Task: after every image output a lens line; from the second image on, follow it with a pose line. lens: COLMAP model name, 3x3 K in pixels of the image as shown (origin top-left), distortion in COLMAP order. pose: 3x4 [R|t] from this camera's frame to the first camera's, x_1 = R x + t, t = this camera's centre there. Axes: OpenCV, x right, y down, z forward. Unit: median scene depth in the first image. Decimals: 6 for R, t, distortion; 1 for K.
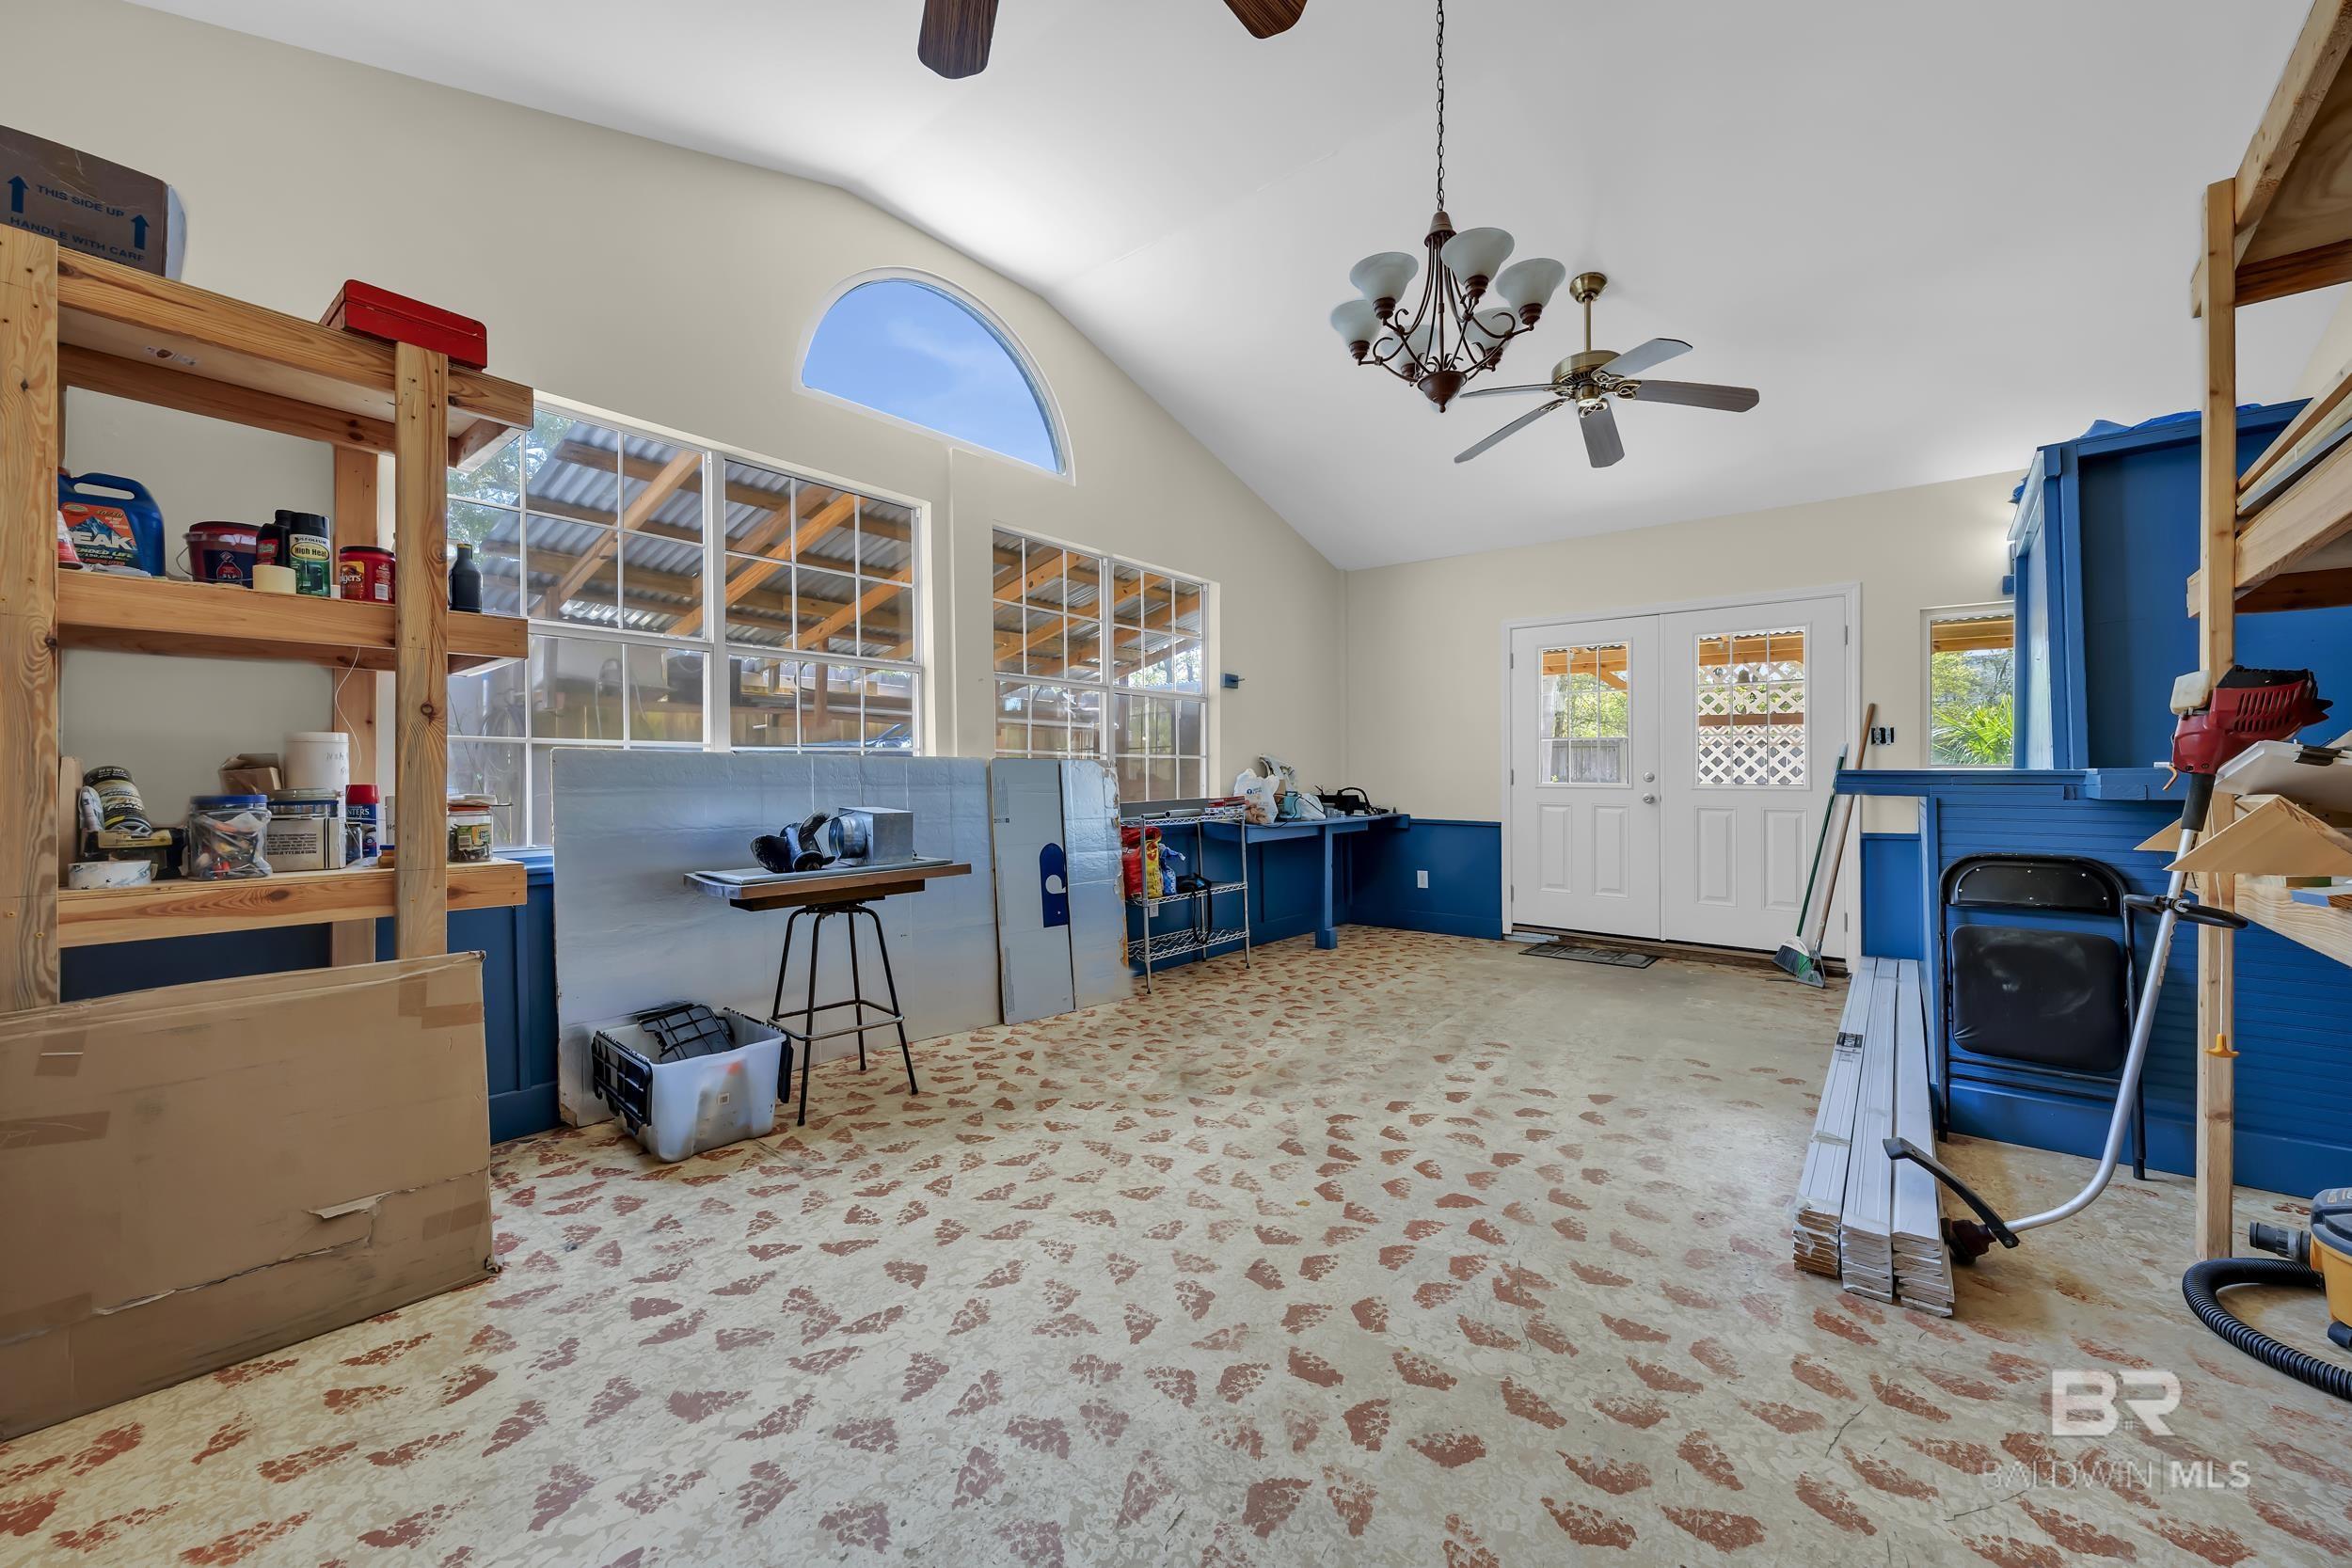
lens RADIAL K [[905.7, 0, 1174.5], [0, 905.7, 780.5], [0, 0, 1]] dist [0.000793, 0.000042]
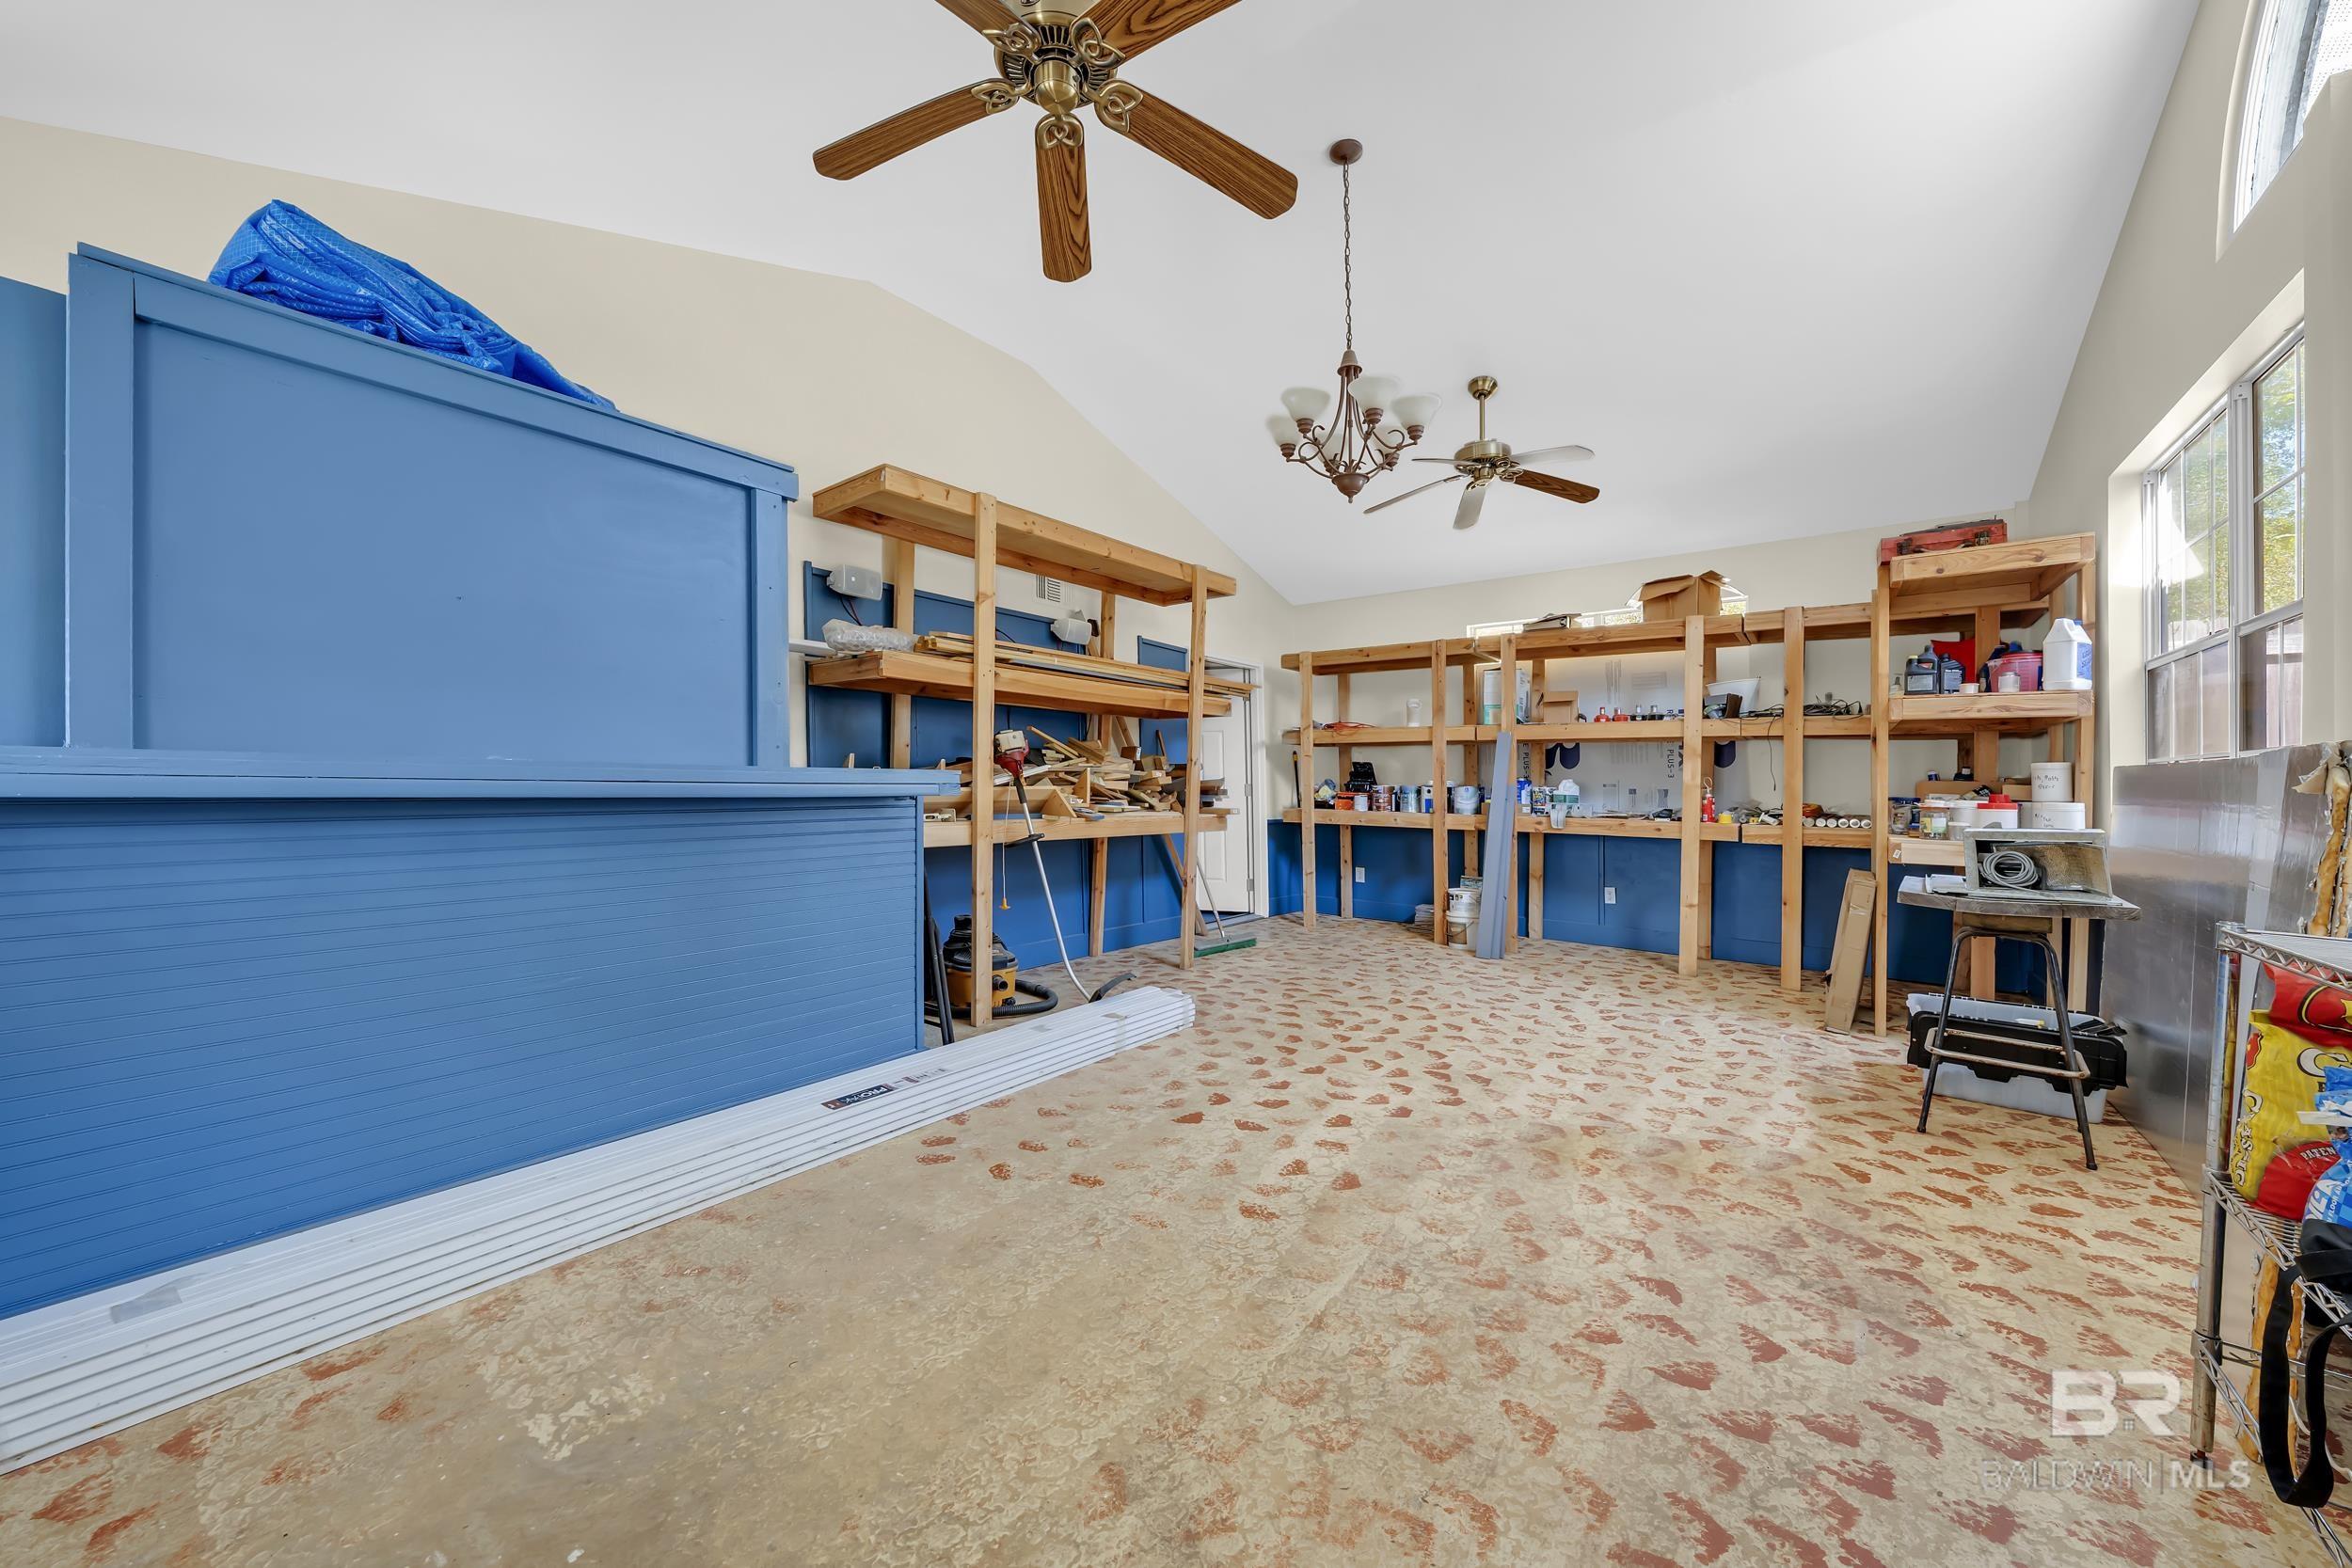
lens RADIAL K [[905.7, 0, 1177.0], [0, 905.7, 781.6], [0, 0, 1]] dist [0.000793, 0.000042]
pose [[-0.998757, -0.011950, -0.048391, 0.615084], [-0.012230, 0.999910, 0.005486, -0.007060], [0.048321, 0.006071, -0.998813, 2.234869]]
